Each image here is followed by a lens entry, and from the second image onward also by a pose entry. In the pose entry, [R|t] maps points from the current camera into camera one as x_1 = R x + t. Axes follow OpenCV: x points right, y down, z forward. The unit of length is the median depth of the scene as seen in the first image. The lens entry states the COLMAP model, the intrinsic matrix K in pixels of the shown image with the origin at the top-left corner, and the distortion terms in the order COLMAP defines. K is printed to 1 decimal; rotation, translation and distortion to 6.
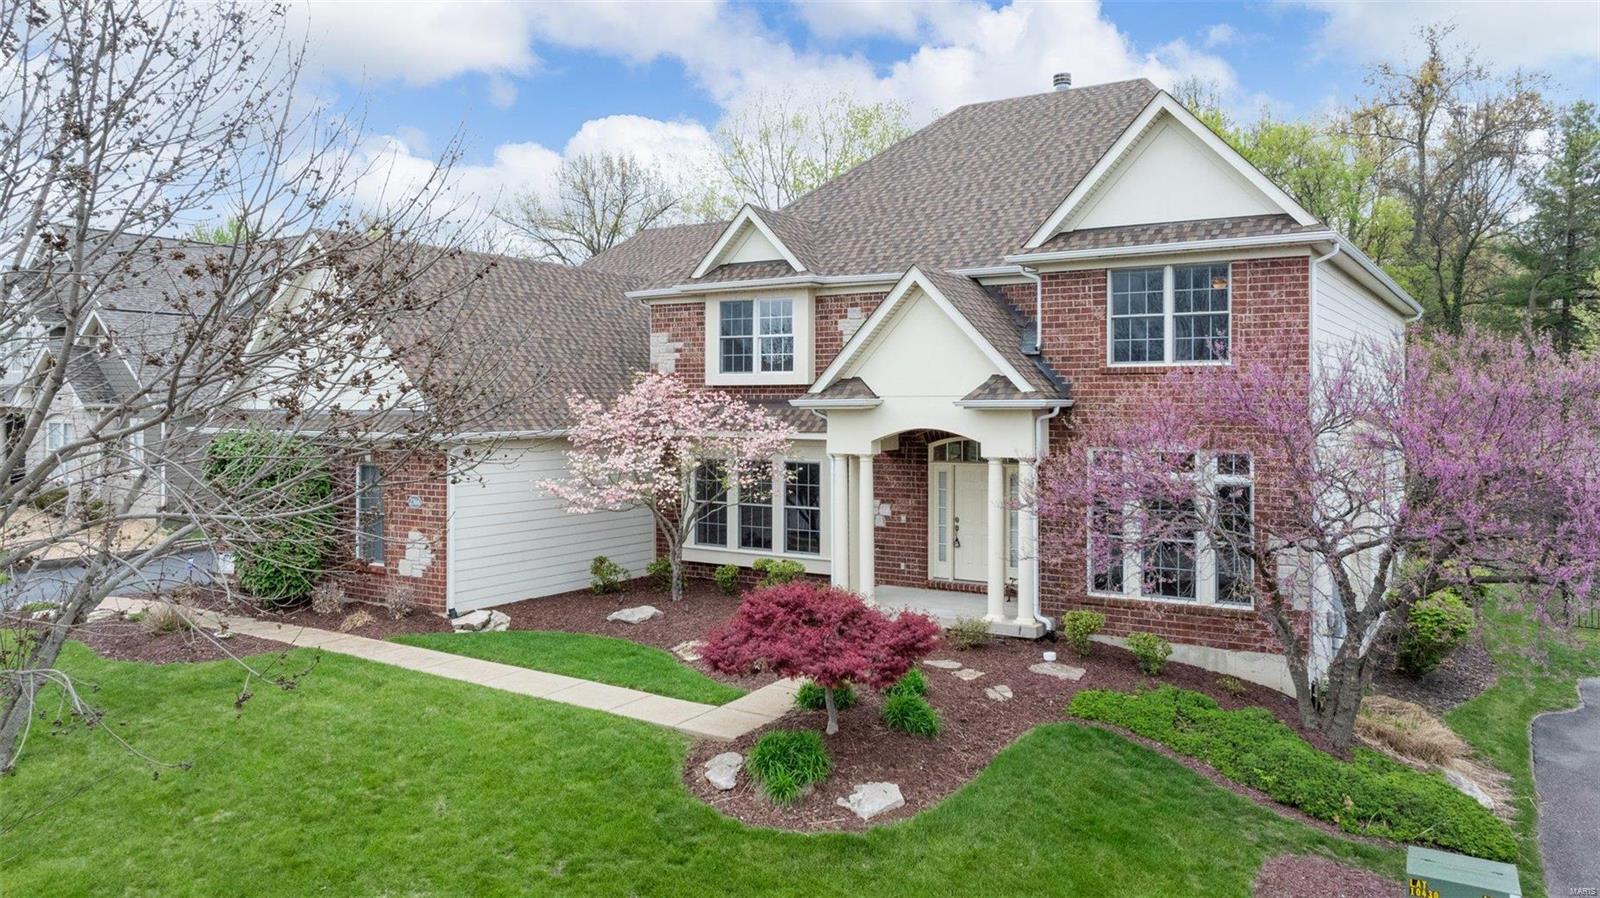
lens RADIAL K [[1138.2, 0, 806.8], [0, 1138.2, 412.2], [0, 0, 1]] dist [-0.027415, 0.014632]
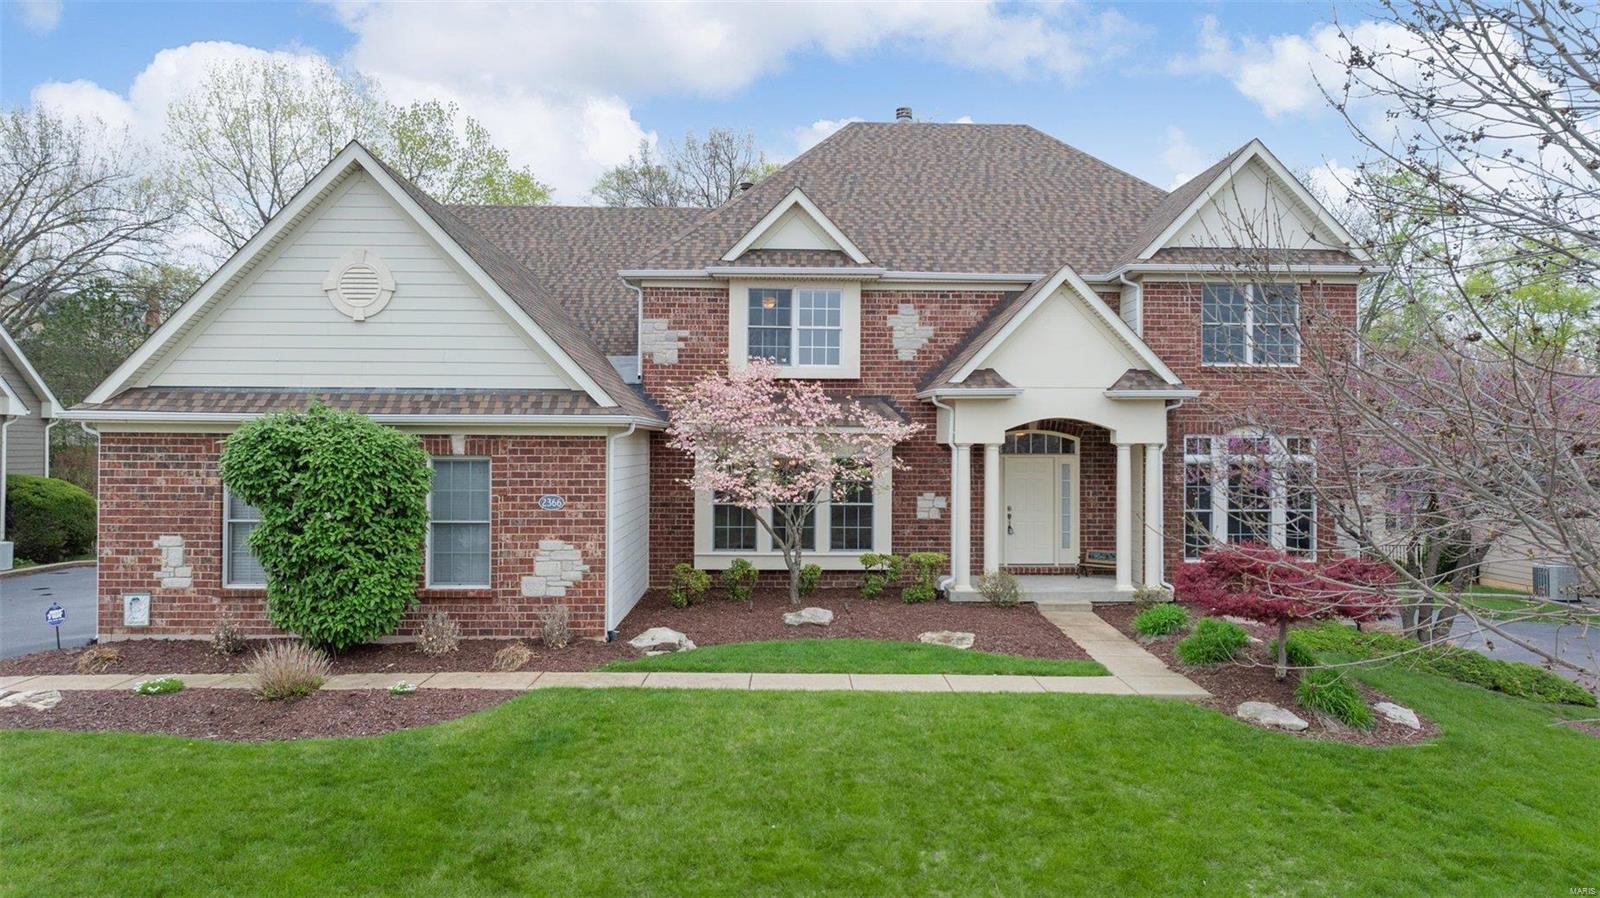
lens RADIAL K [[1138.2, 0, 810.5], [0, 1138.2, 440.9], [0, 0, 1]] dist [-0.027415, 0.014632]
pose [[0.819878, 0.006542, 0.572501, -0.633023], [0.001515, 0.999906, -0.013597, 0.045321], [-0.572536, 0.012016, 0.819792, 0.231669]]
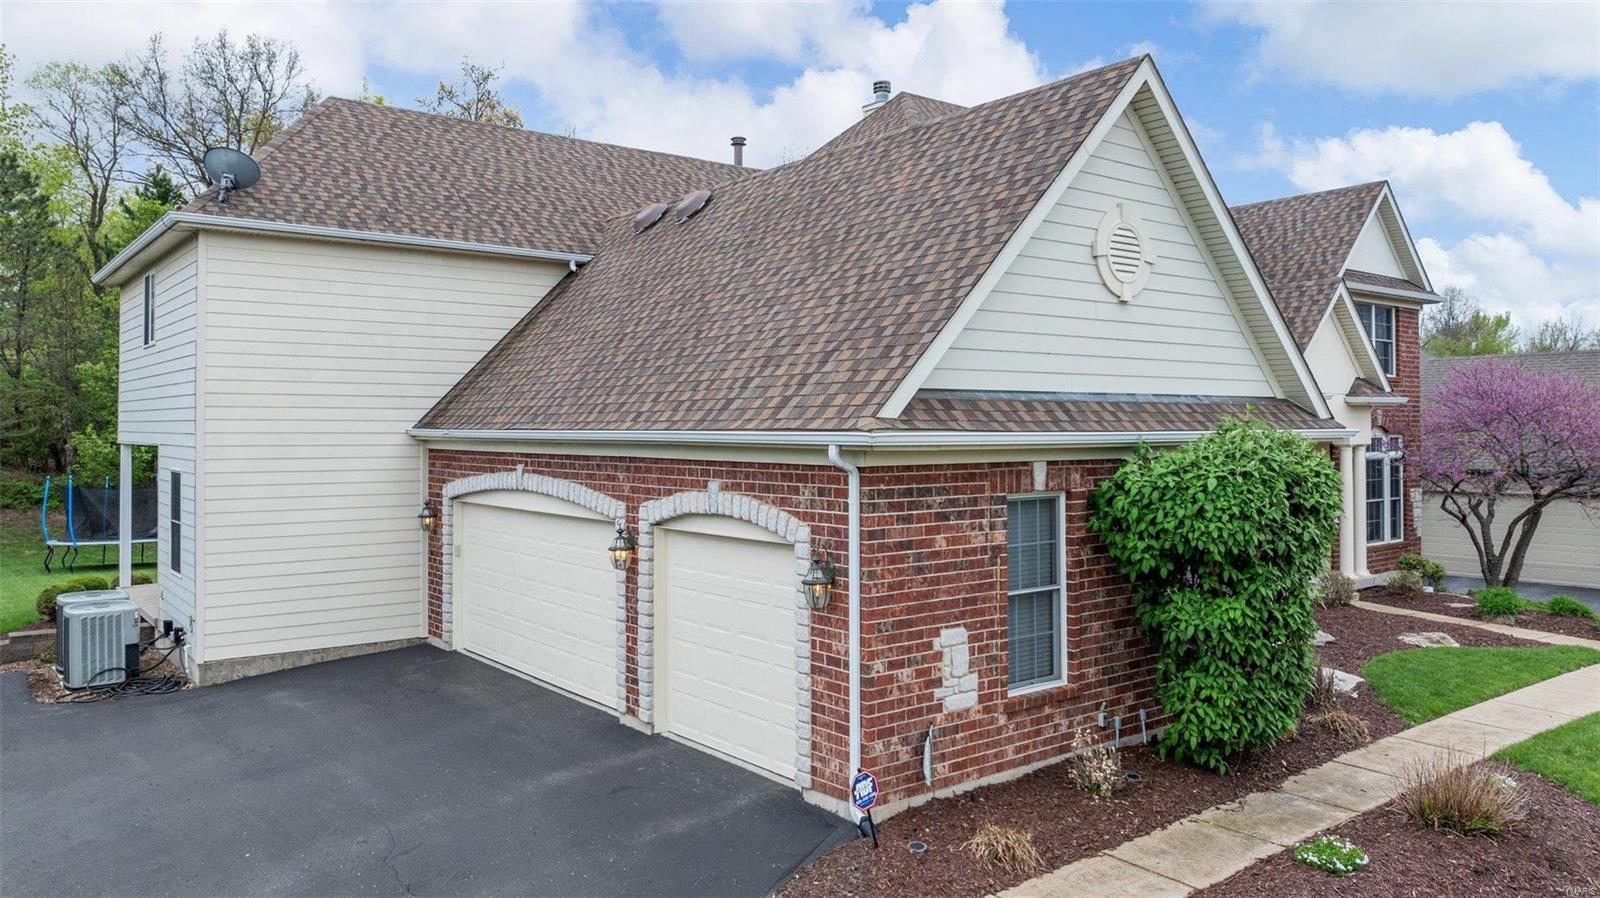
lens RADIAL K [[1138.2, 0, 796.2], [0, 1138.2, 420.2], [0, 0, 1]] dist [-0.027415, 0.014632]
pose [[0.341547, 0.012045, 0.939788, -1.041254], [0.030780, 0.999238, -0.023994, 0.018973], [-0.939361, 0.037121, 0.340916, 1.029588]]
